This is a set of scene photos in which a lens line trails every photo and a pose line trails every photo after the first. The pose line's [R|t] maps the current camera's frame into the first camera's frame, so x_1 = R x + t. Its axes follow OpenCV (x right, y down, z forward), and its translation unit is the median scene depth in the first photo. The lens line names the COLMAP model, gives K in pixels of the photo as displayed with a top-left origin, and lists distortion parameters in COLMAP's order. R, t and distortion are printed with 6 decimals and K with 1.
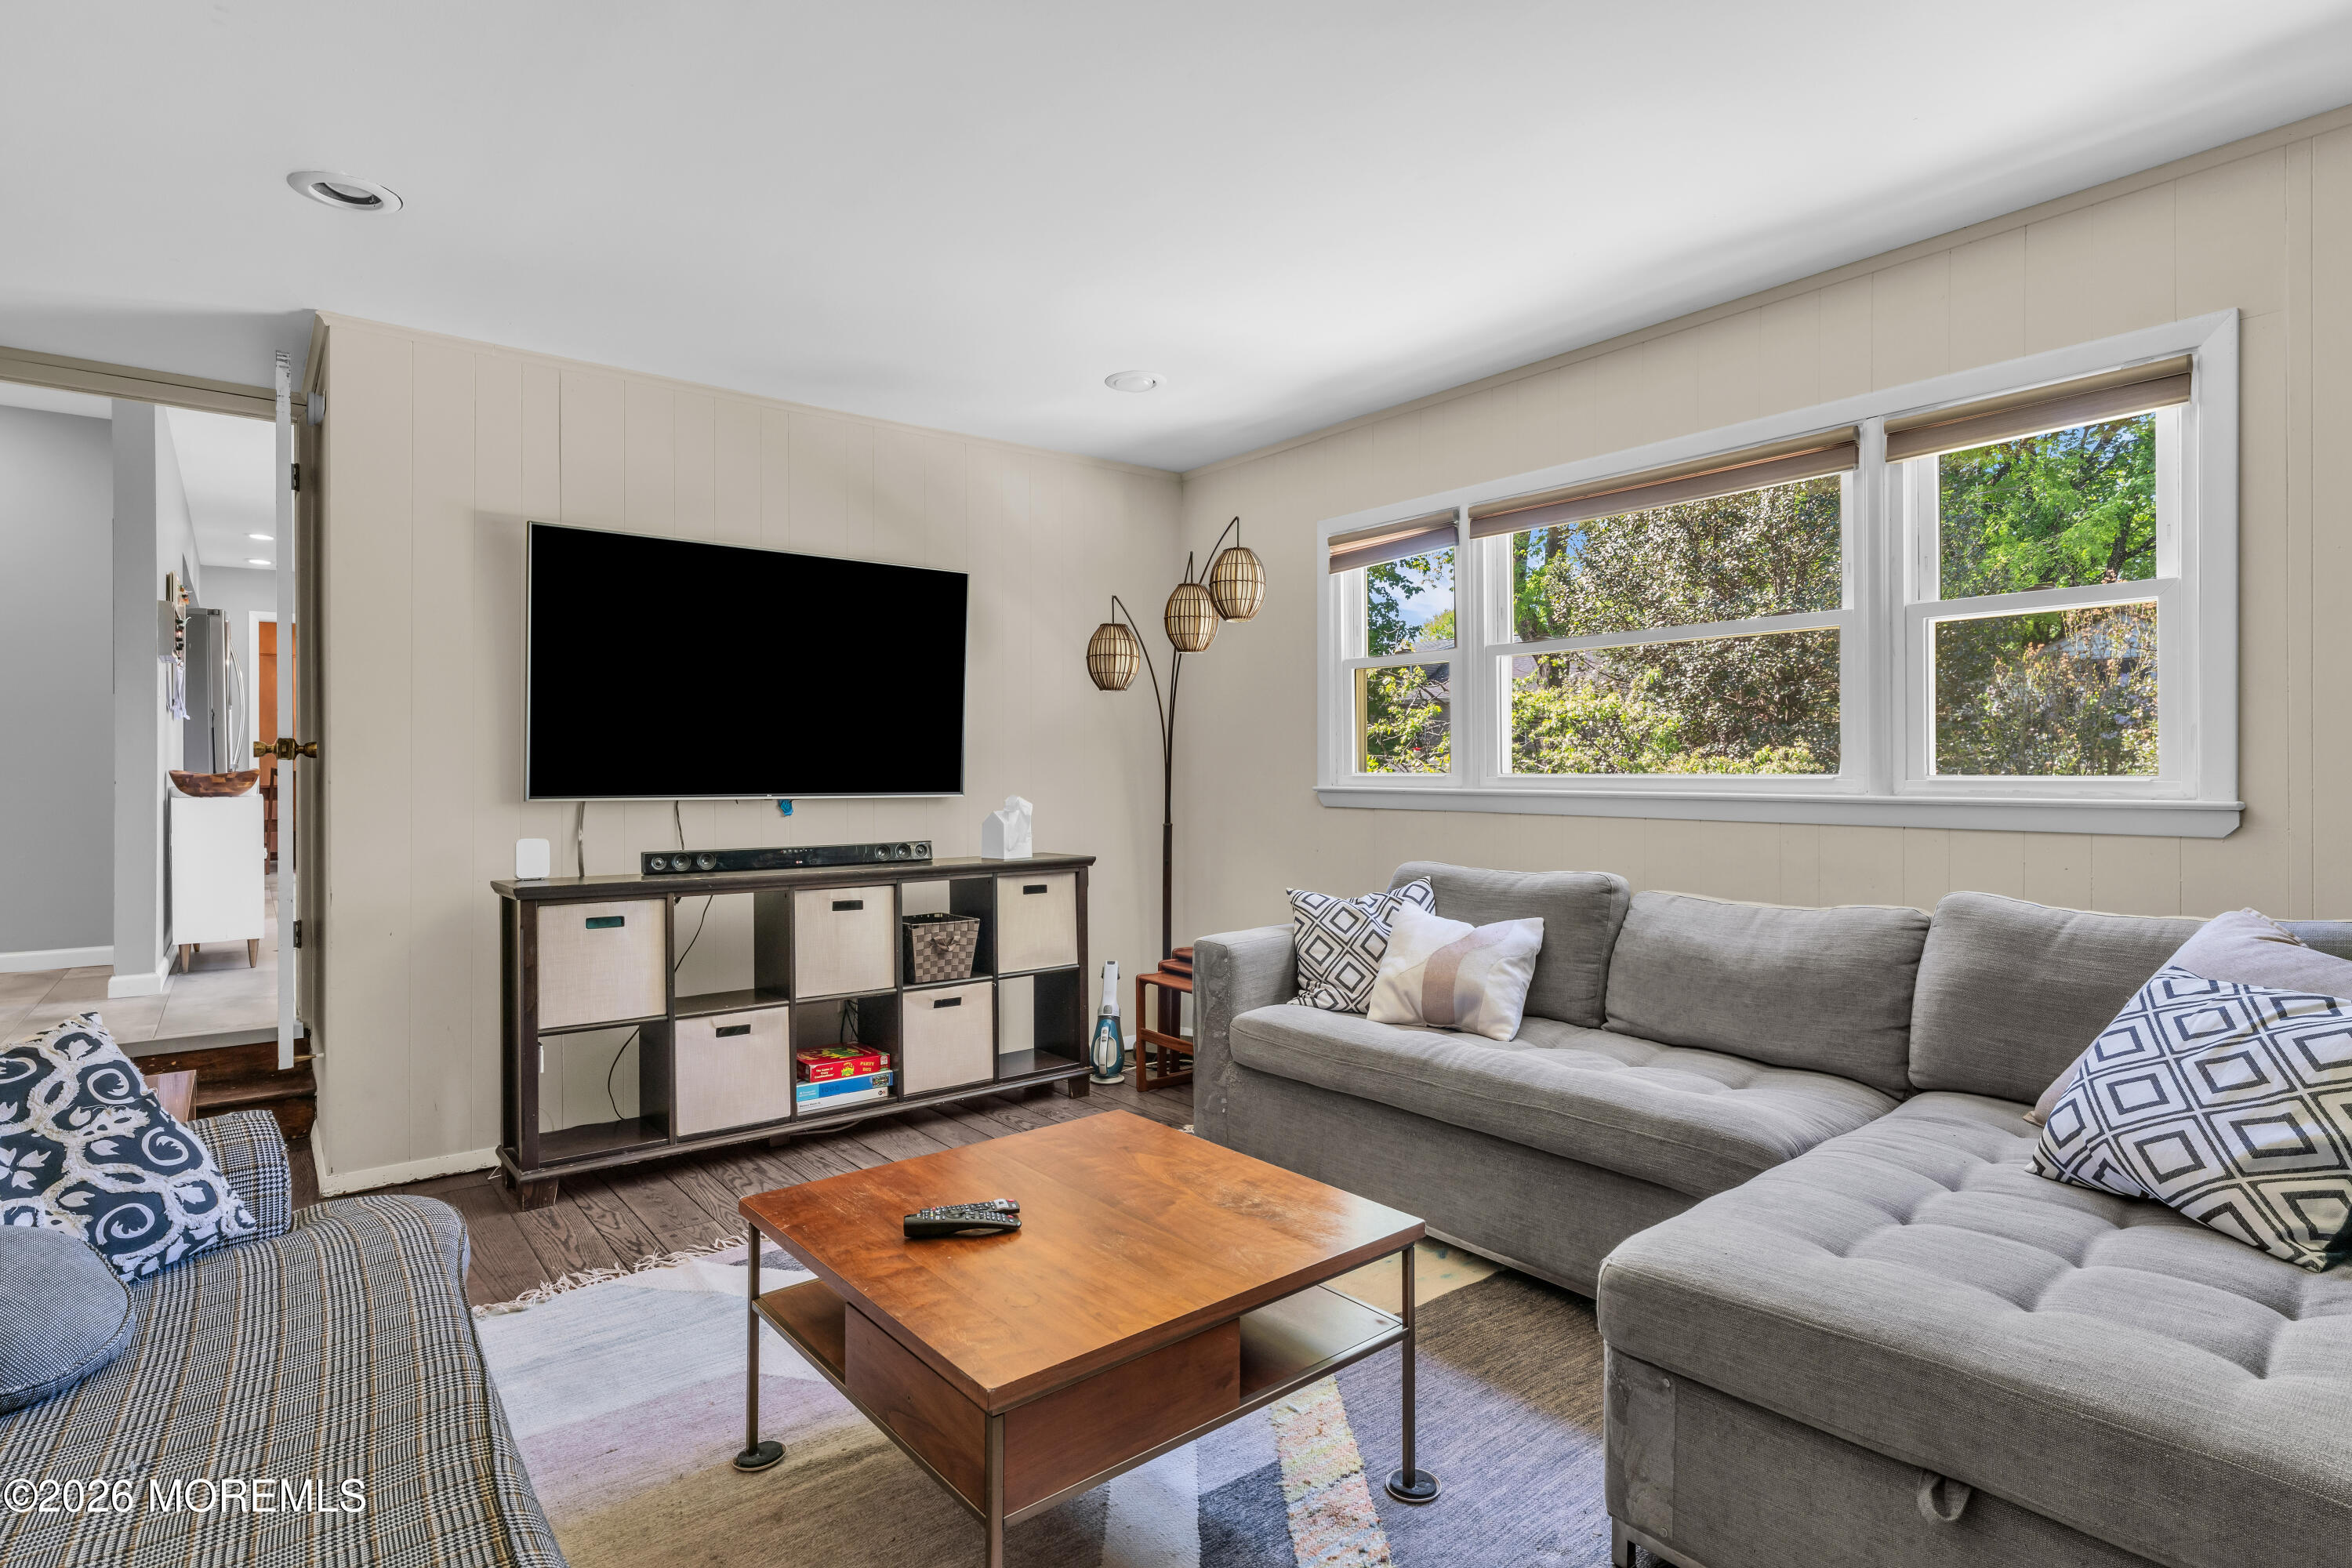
lens RADIAL K [[1171.0, 0, 1176.0], [0, 1171.0, 784.0], [0, 0, 1]] dist [-0.001003, -0.000201]
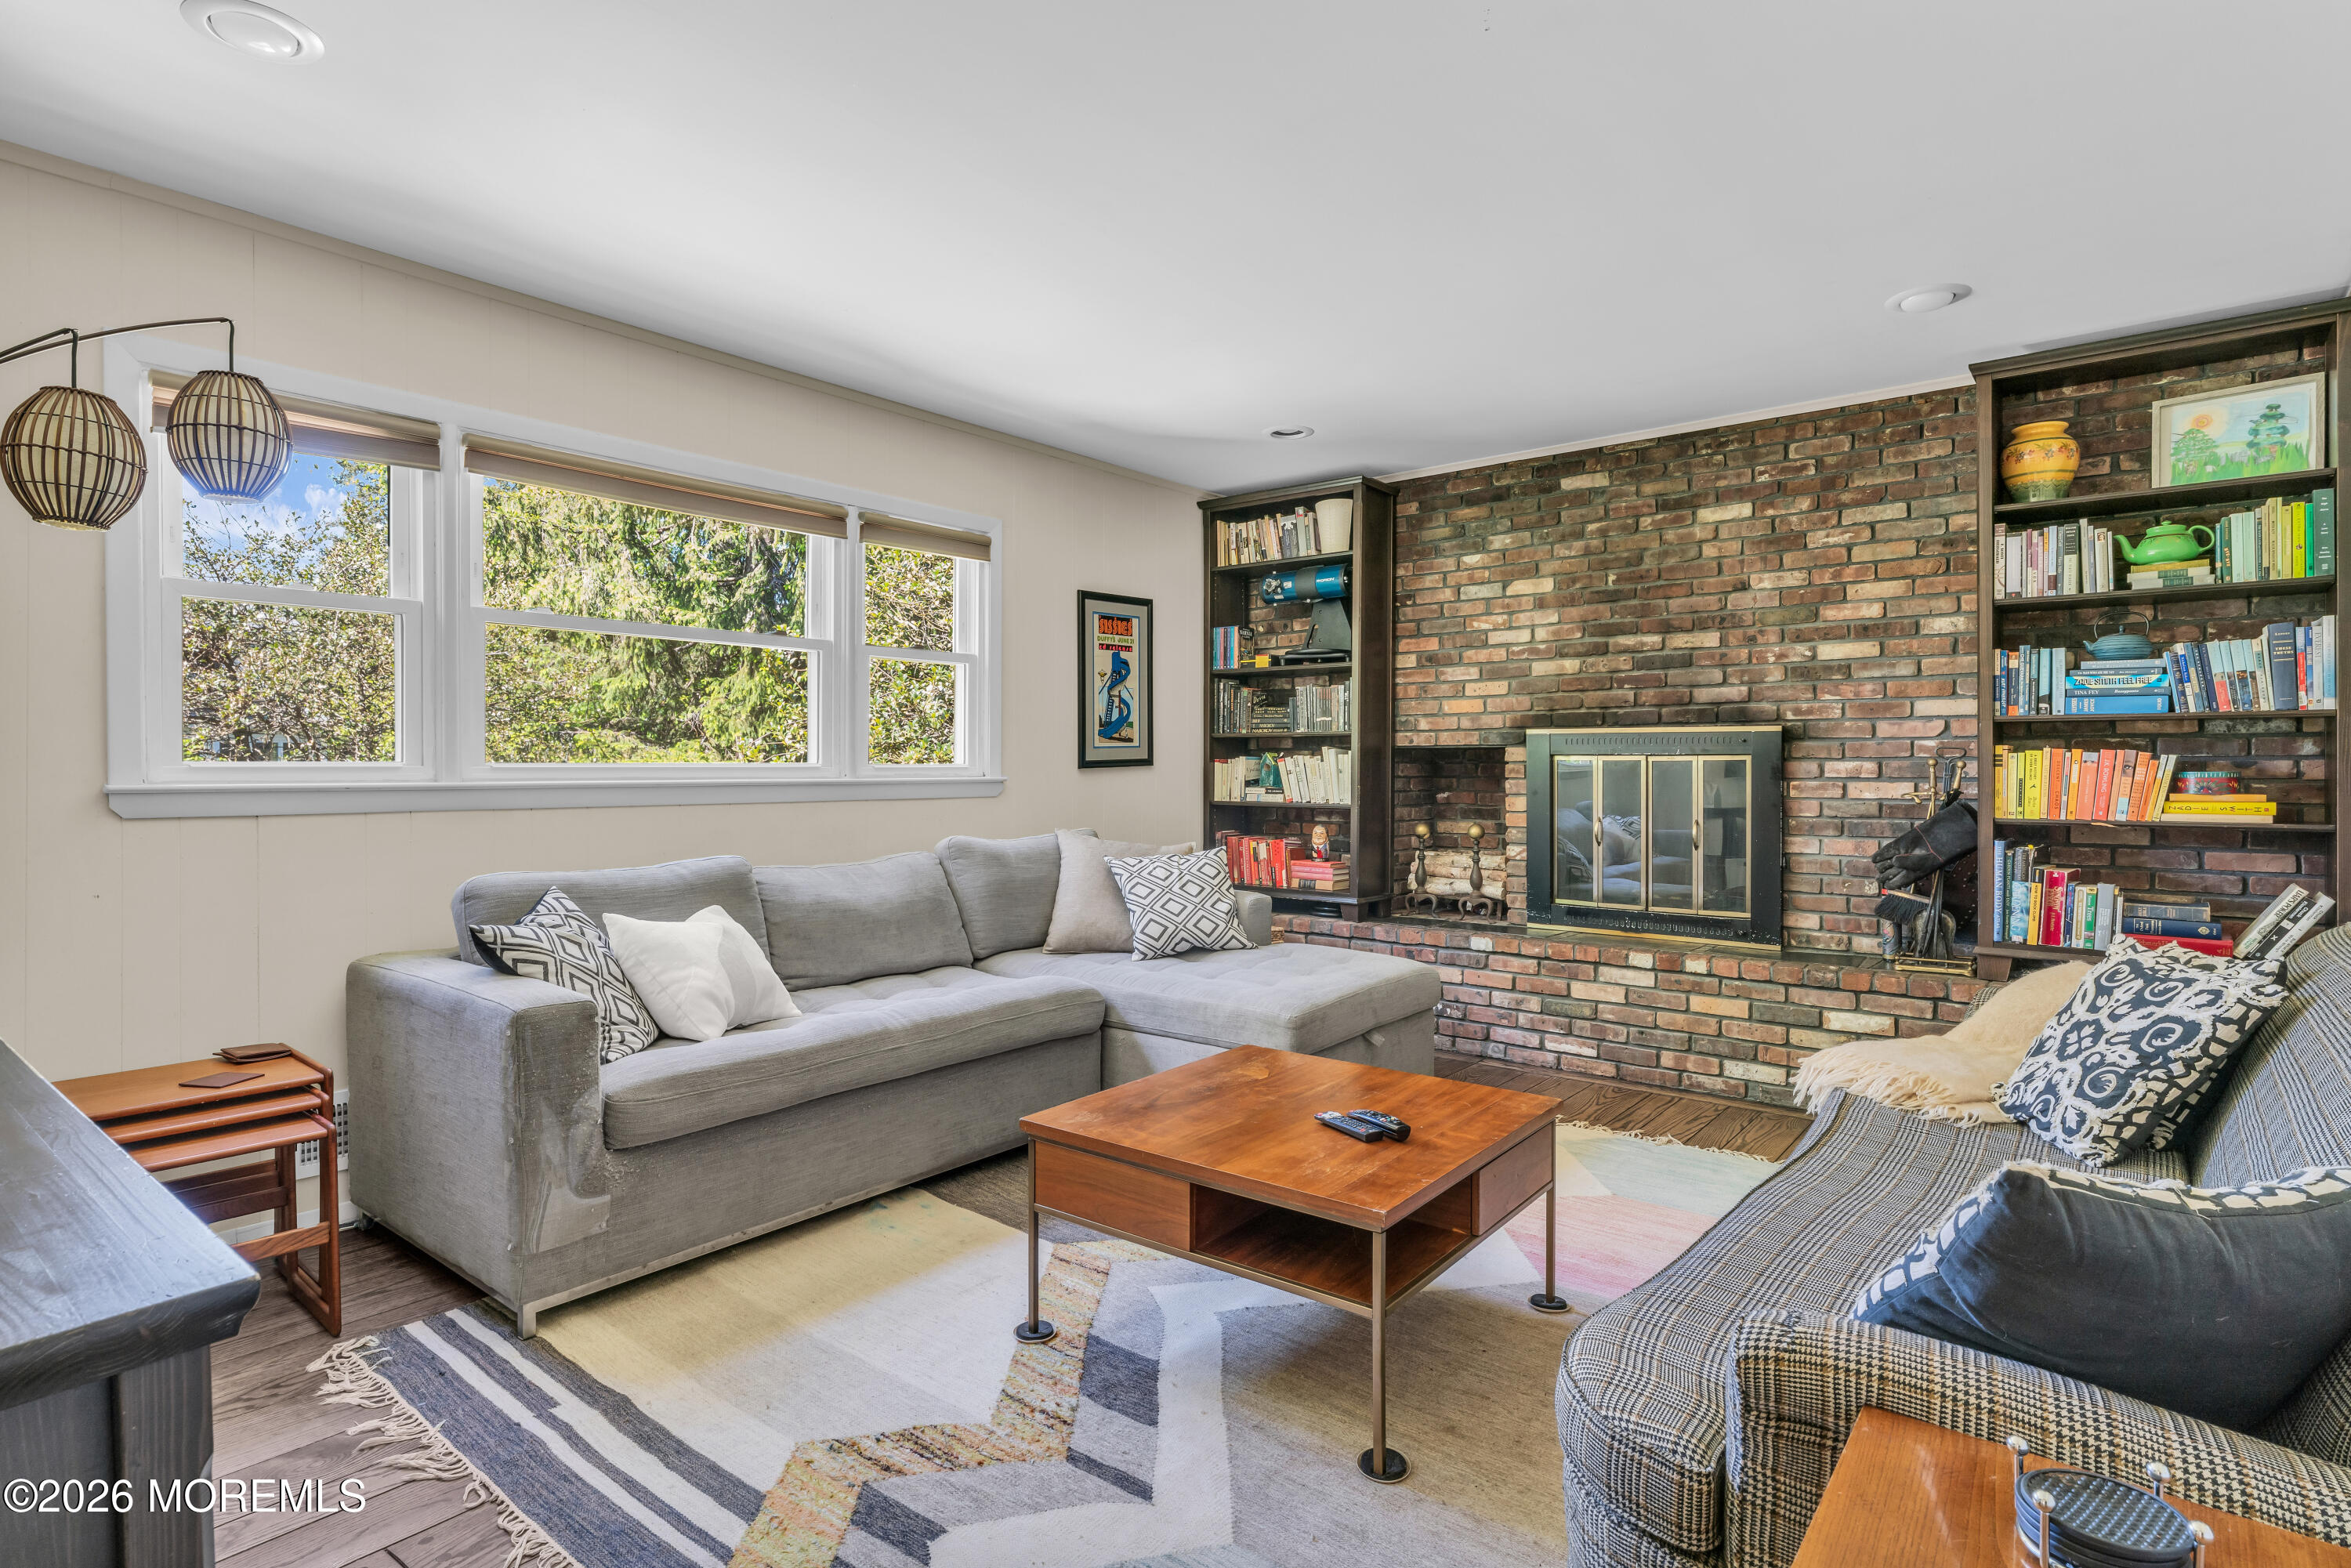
lens RADIAL K [[1170.5, 0, 1175.5], [0, 1170.5, 784.0], [0, 0, 1]] dist [-0.001003, -0.000201]
pose [[-0.201356, -0.010896, 0.979458, -0.921520], [0.014843, 0.999789, 0.014174, 0.002149], [-0.979406, 0.017392, -0.201152, 0.994706]]
